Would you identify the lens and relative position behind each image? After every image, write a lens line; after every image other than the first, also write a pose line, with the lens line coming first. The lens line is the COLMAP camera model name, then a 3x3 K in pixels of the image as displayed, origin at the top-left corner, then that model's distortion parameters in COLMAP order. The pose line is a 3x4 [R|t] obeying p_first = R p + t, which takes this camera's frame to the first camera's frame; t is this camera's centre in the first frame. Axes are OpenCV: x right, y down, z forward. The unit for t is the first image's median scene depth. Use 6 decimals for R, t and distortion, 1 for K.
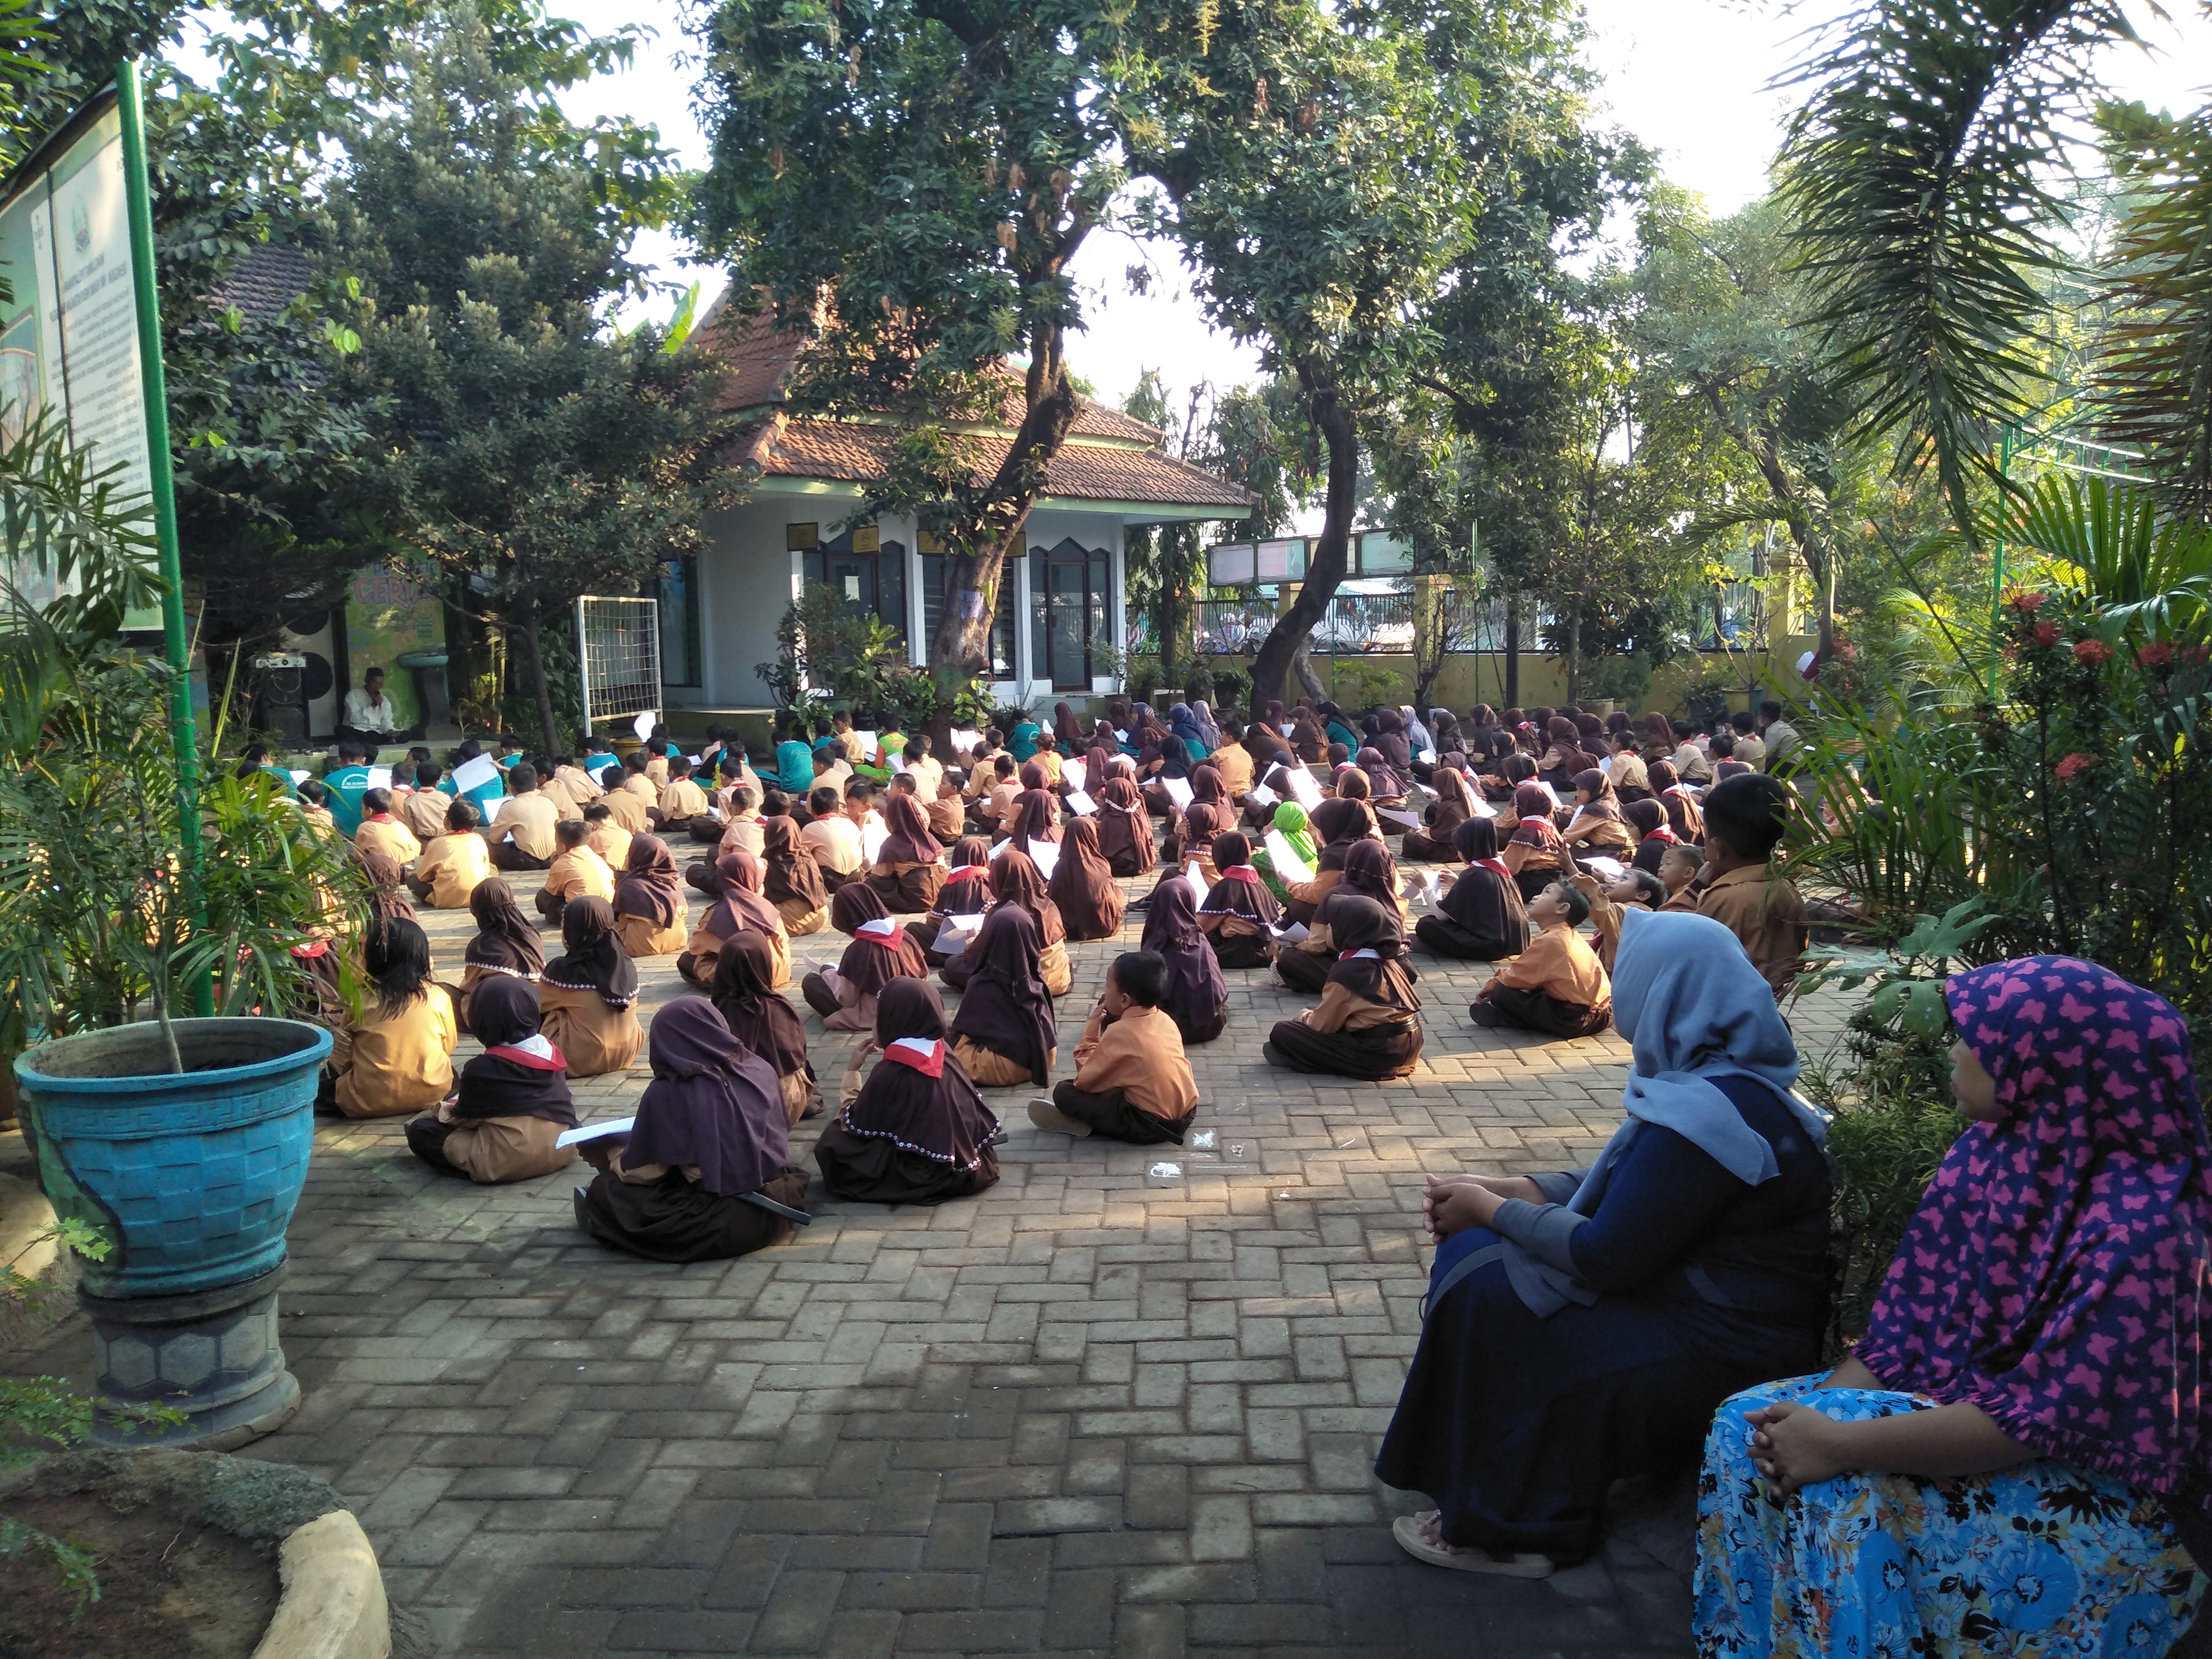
lens RADIAL K [[1669.3, 0, 1137.6], [0, 1669.3, 831.1], [0, 0, 1]] dist [0.008912, -0.017967]
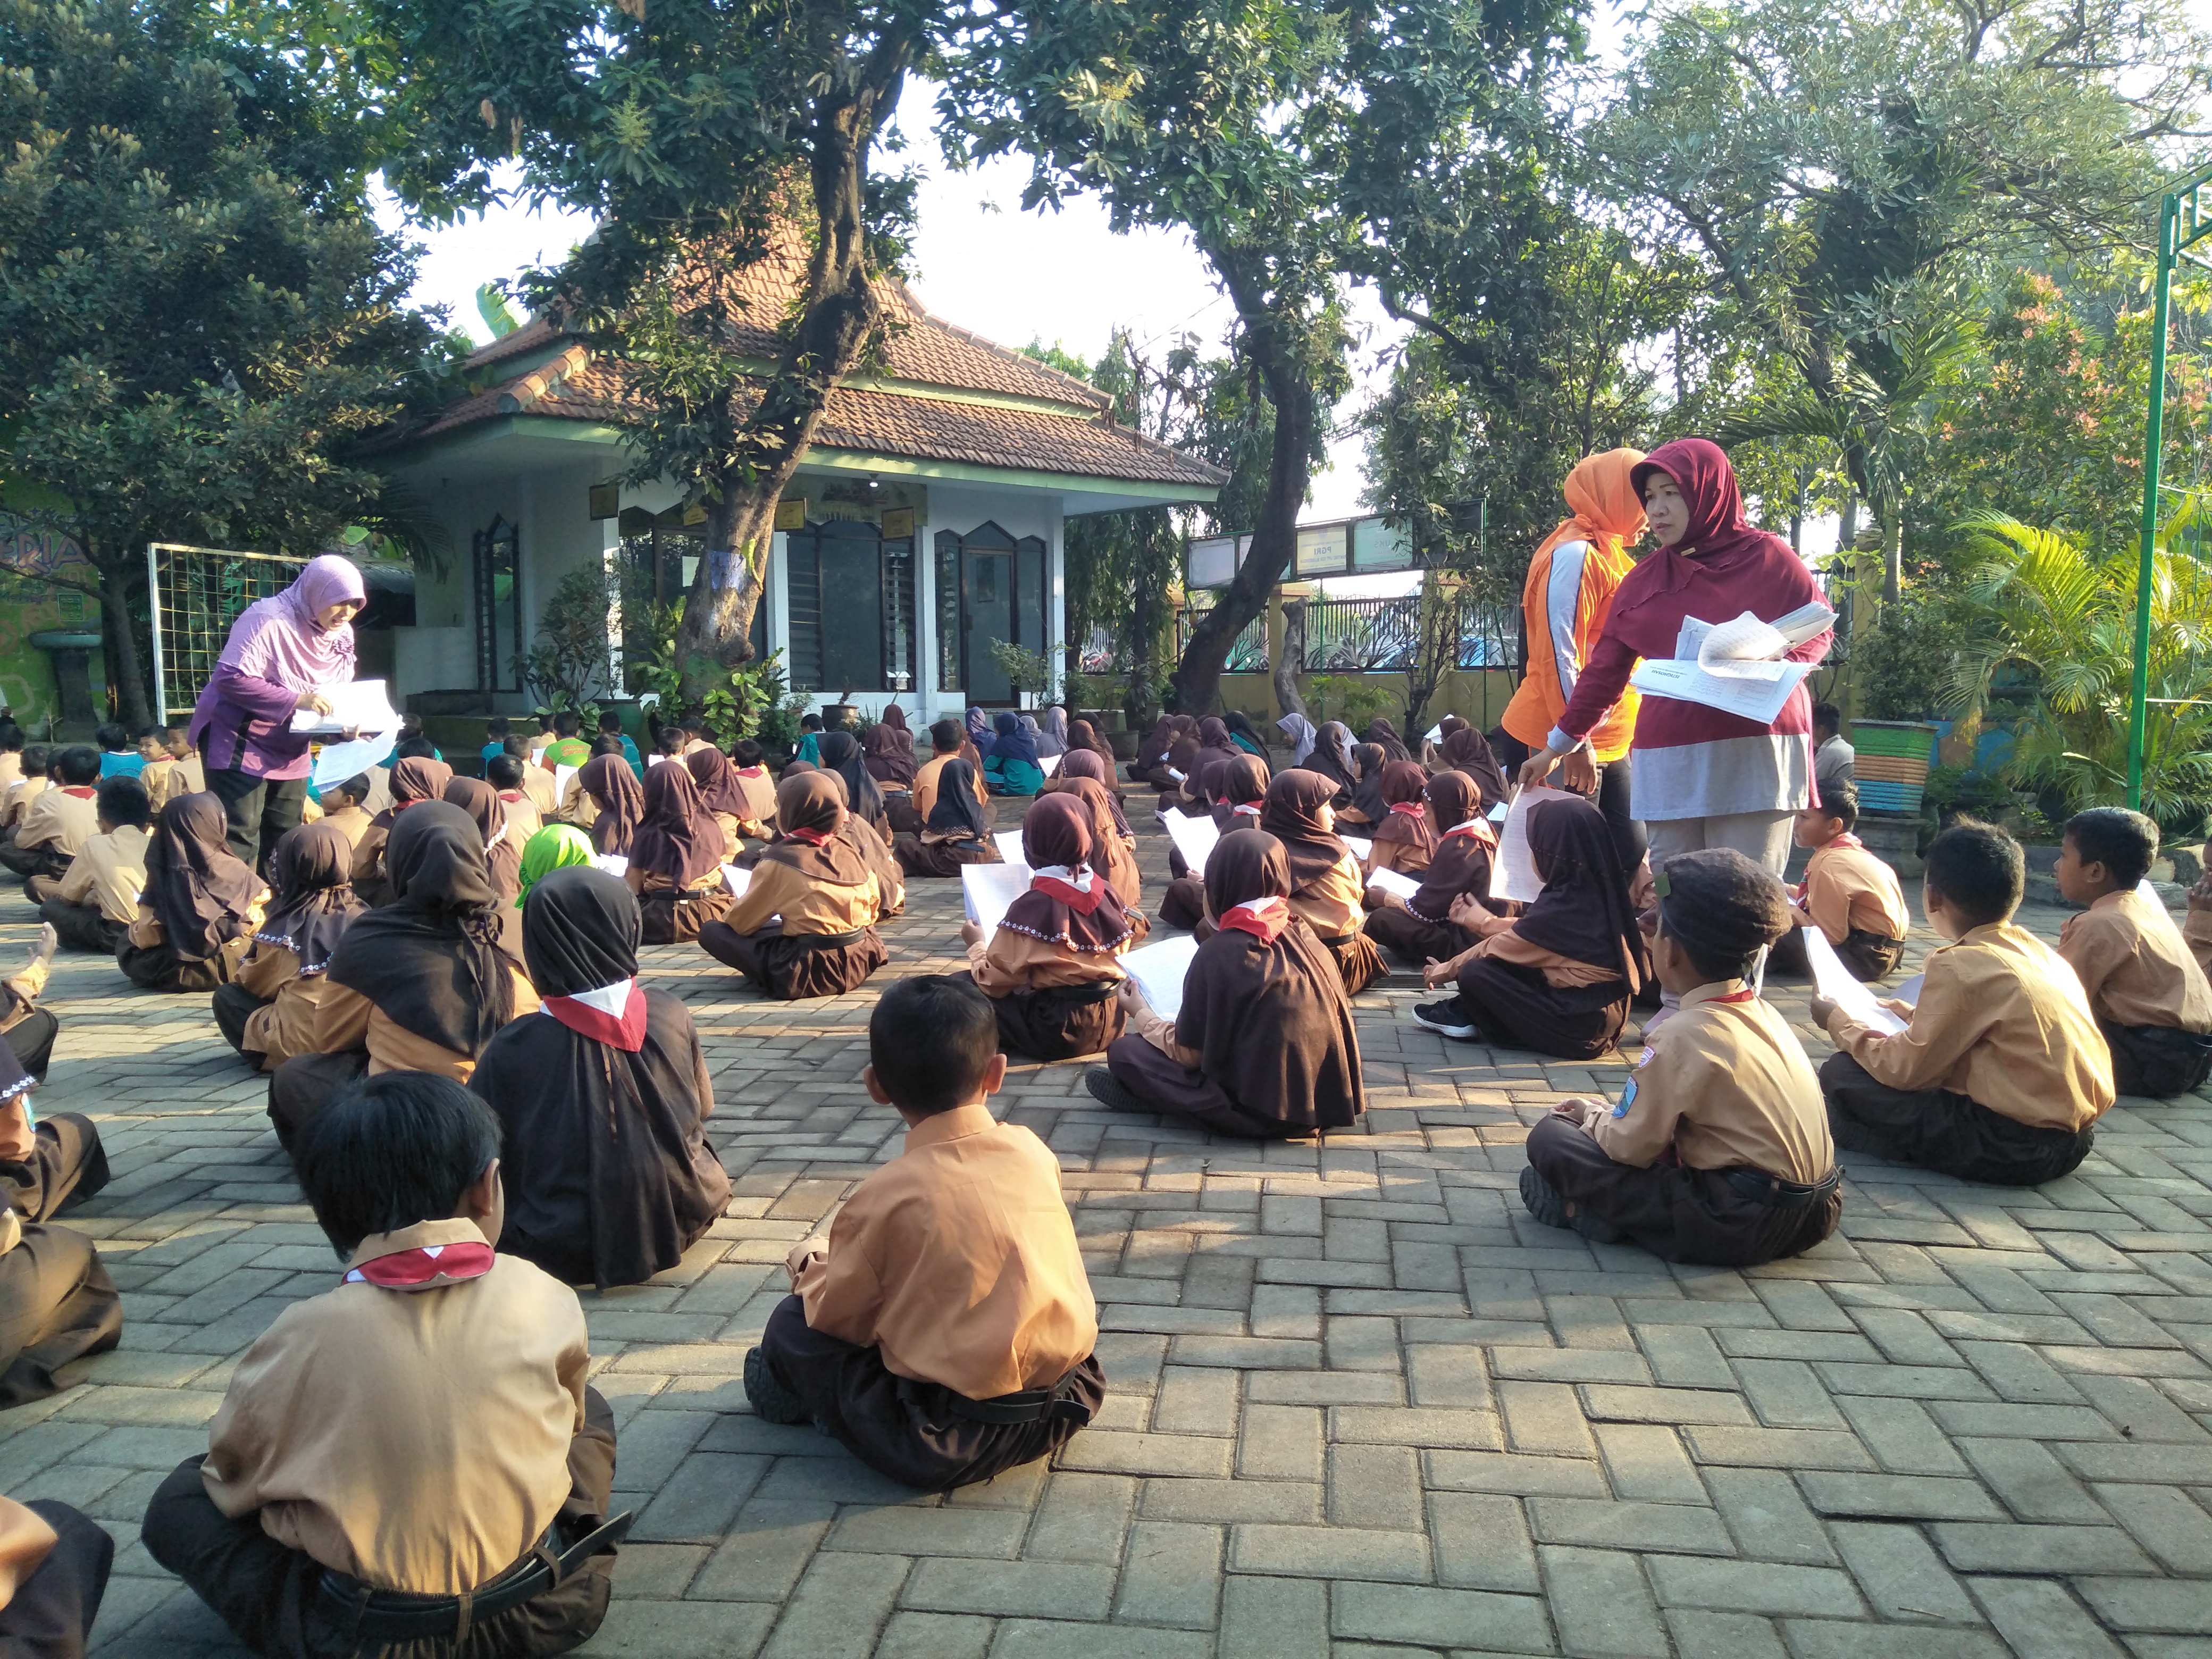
lens RADIAL K [[1669.3, 0, 1137.6], [0, 1669.3, 831.1], [0, 0, 1]] dist [0.008912, -0.017967]
pose [[0.996250, 0.020673, -0.084017, 0.130822], [-0.023091, 0.999344, -0.027907, -0.002116], [0.083385, 0.029742, 0.996073, 0.240094]]
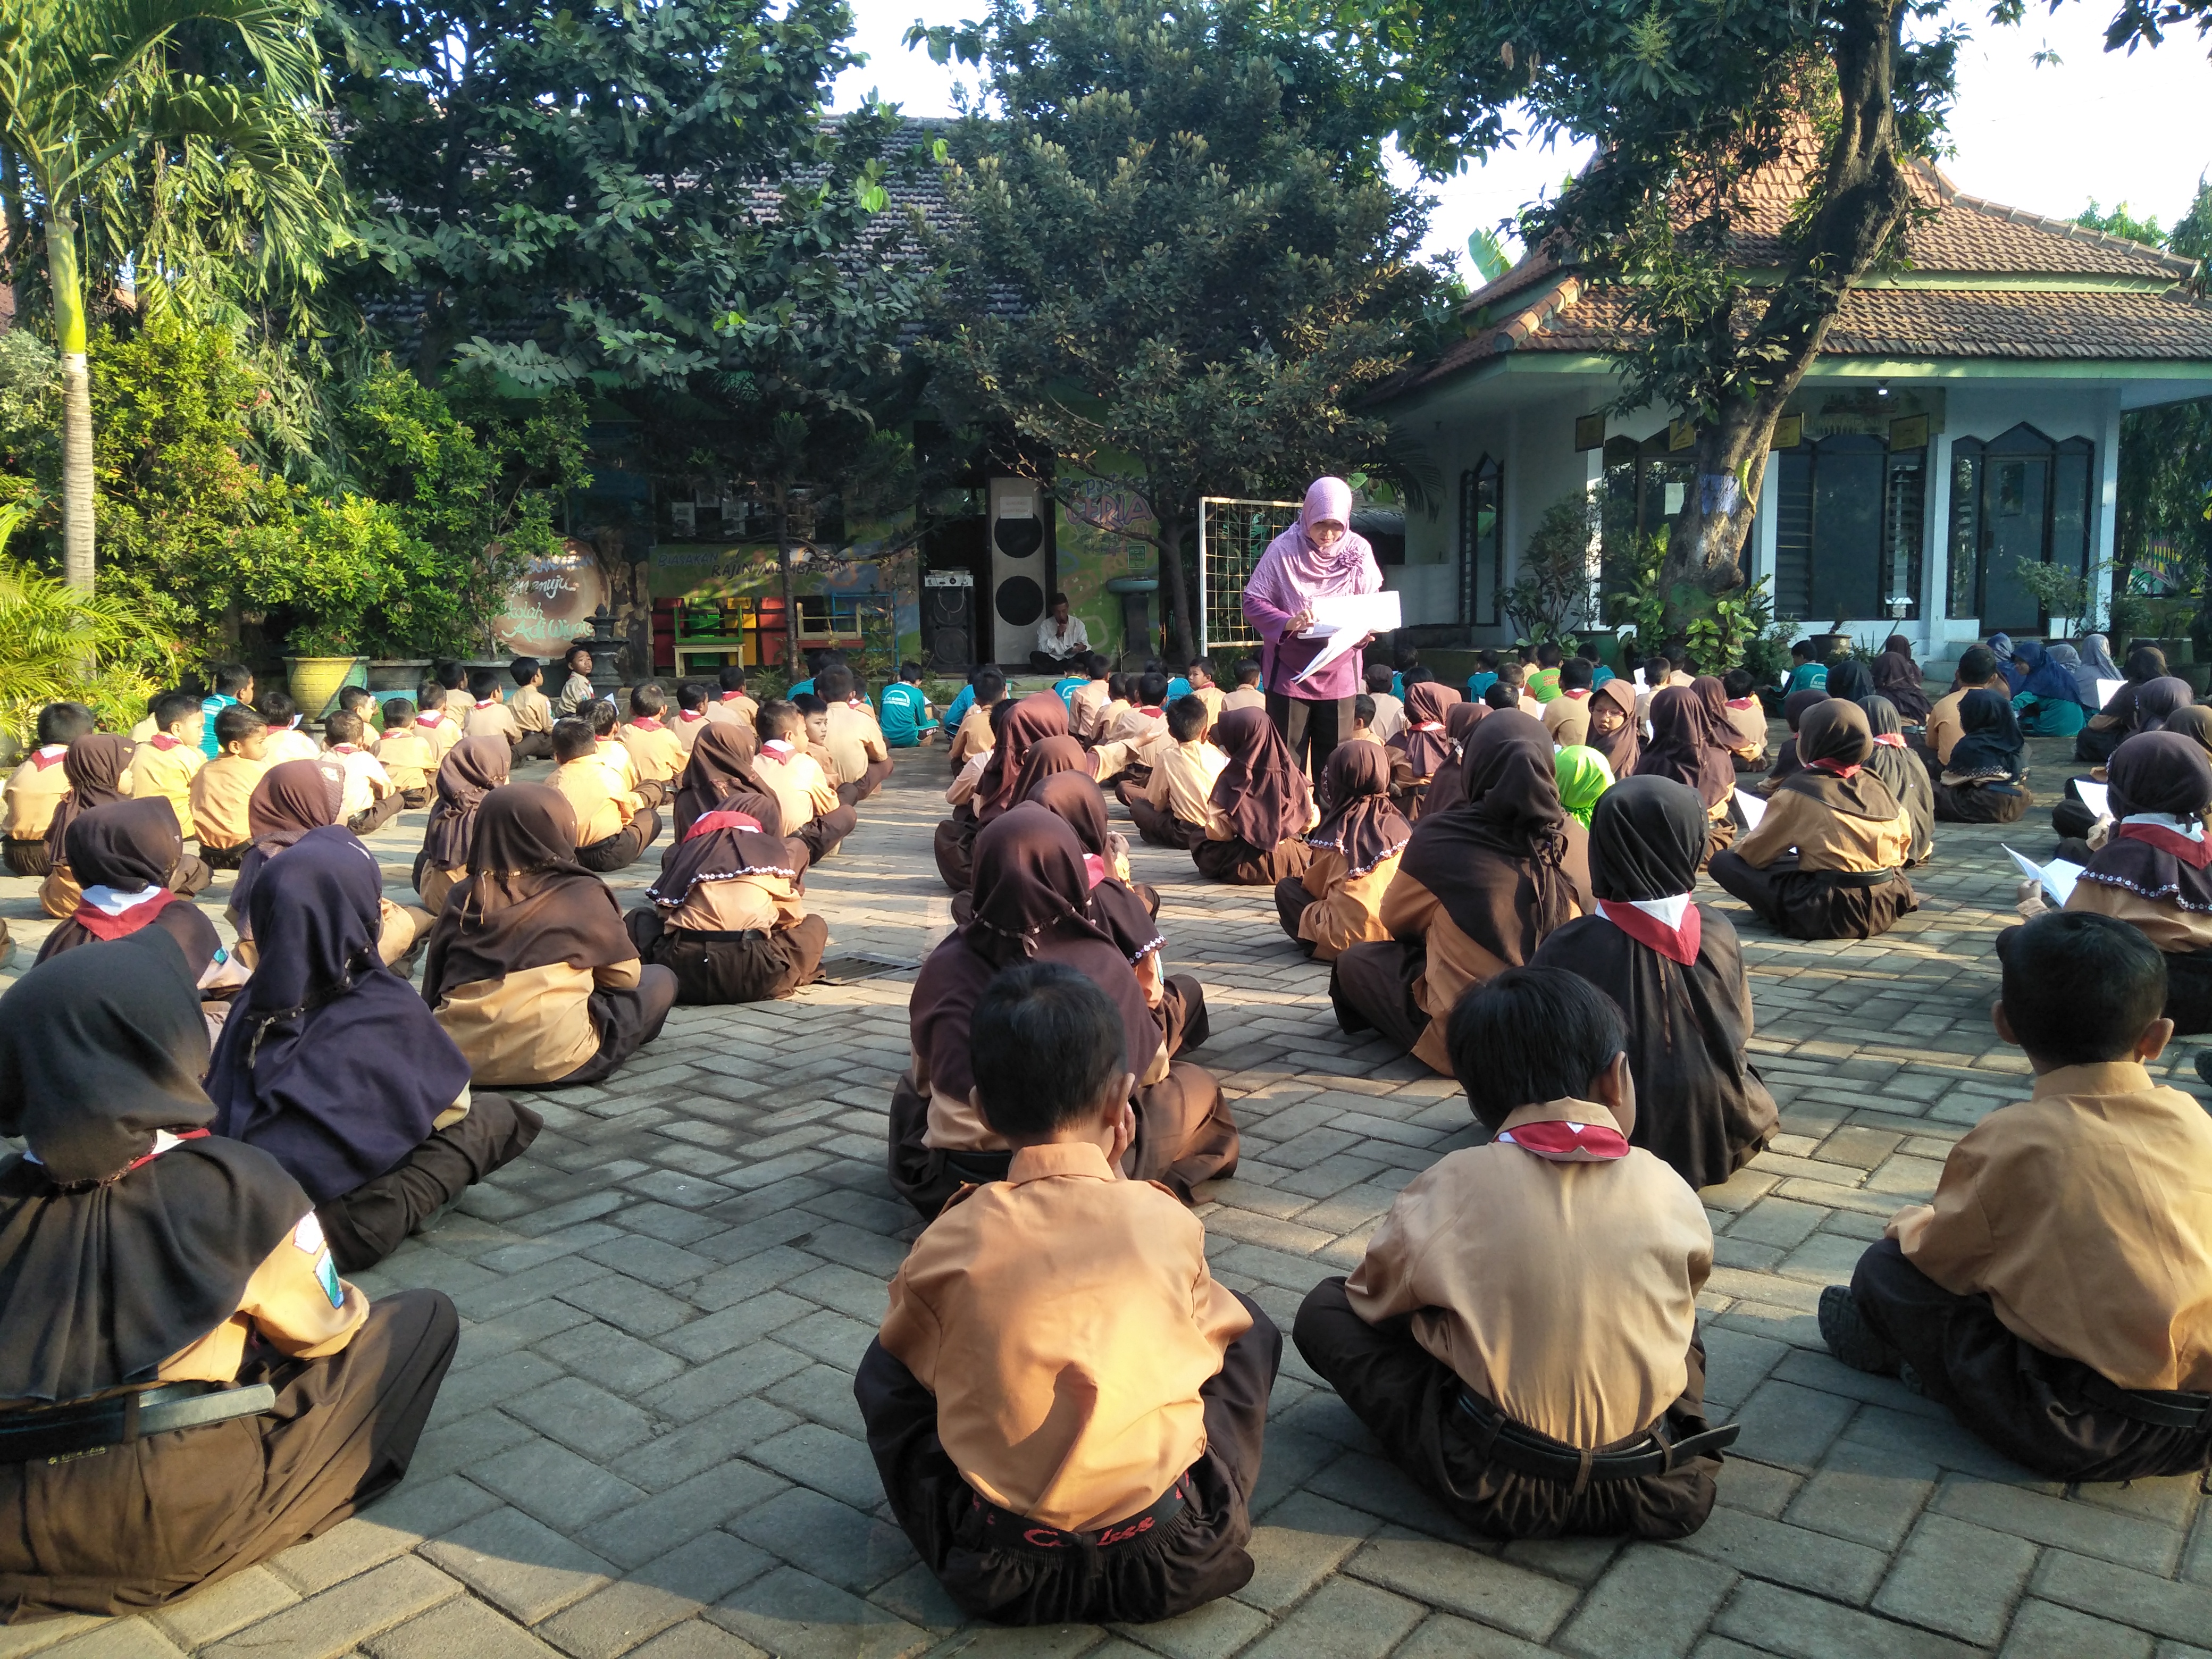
lens RADIAL K [[1671.9, 0, 1106.0], [0, 1671.9, 829.5], [0, 0, 1]] dist [0.009911, -0.024189]
pose [[0.790415, 0.076458, -0.607782, 0.123615], [-0.068190, 0.996996, 0.036740, -0.000267], [0.608765, 0.012404, 0.793254, 0.237034]]
